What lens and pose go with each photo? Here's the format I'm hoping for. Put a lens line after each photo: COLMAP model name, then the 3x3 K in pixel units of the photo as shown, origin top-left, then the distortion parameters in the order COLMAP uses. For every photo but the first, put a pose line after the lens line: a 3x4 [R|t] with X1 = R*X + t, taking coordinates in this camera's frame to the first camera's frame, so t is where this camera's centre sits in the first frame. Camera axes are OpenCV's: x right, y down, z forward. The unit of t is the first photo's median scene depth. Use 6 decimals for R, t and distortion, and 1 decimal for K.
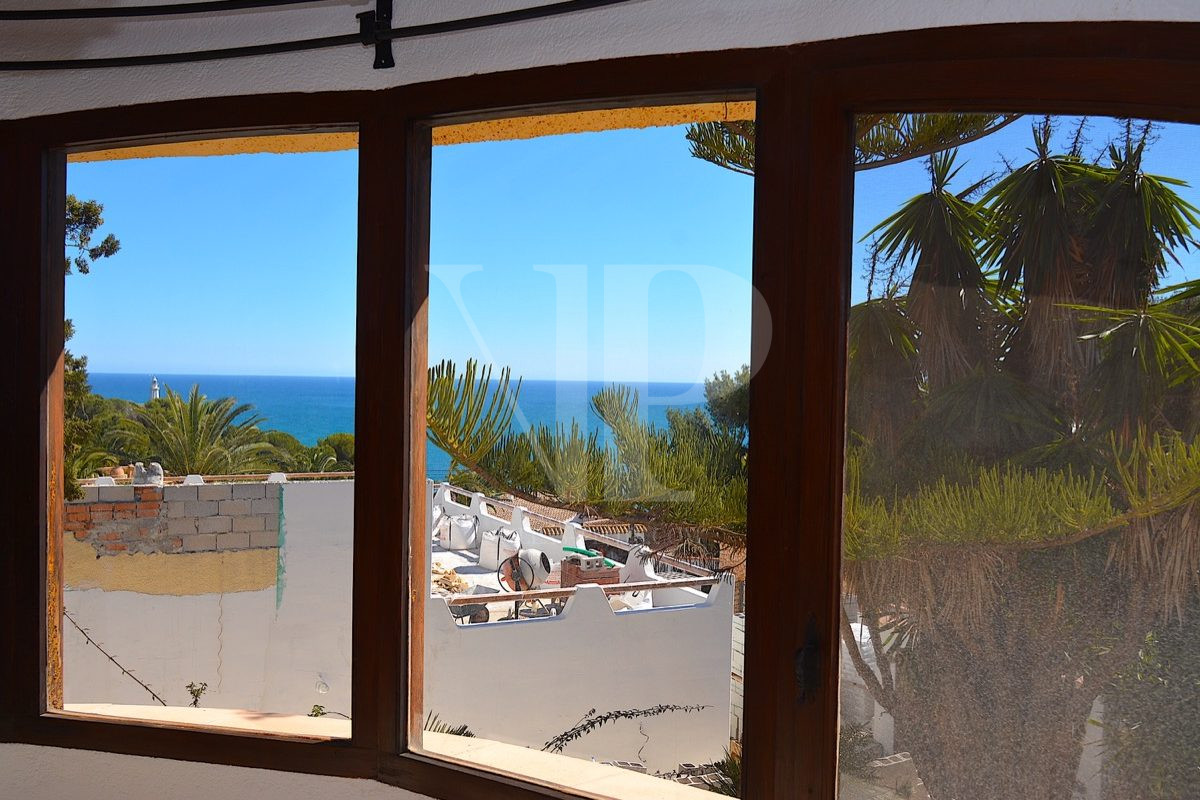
lens RADIAL K [[996.7, 0, 600.0], [0, 996.7, 400.0], [0, 0, 1]] dist [0.005754, 0.007238]
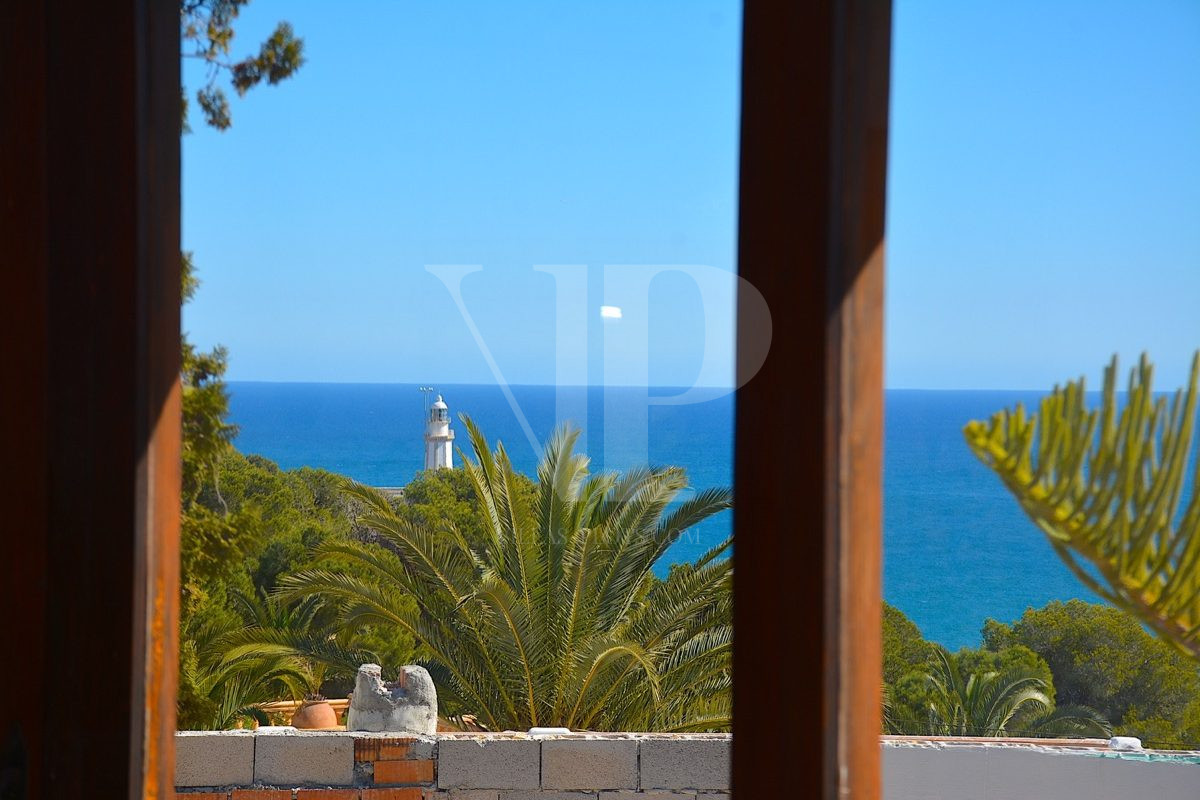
lens RADIAL K [[3862.5, 0, 600.0], [0, 3862.5, 400.0], [0, 0, 1]] dist [-0.021569, 39.266278]
pose [[0.929206, -0.004268, -0.369537, 0.162232], [-0.003385, 0.999793, -0.020058, 0.005580], [0.369546, 0.019889, 0.929000, -0.315202]]
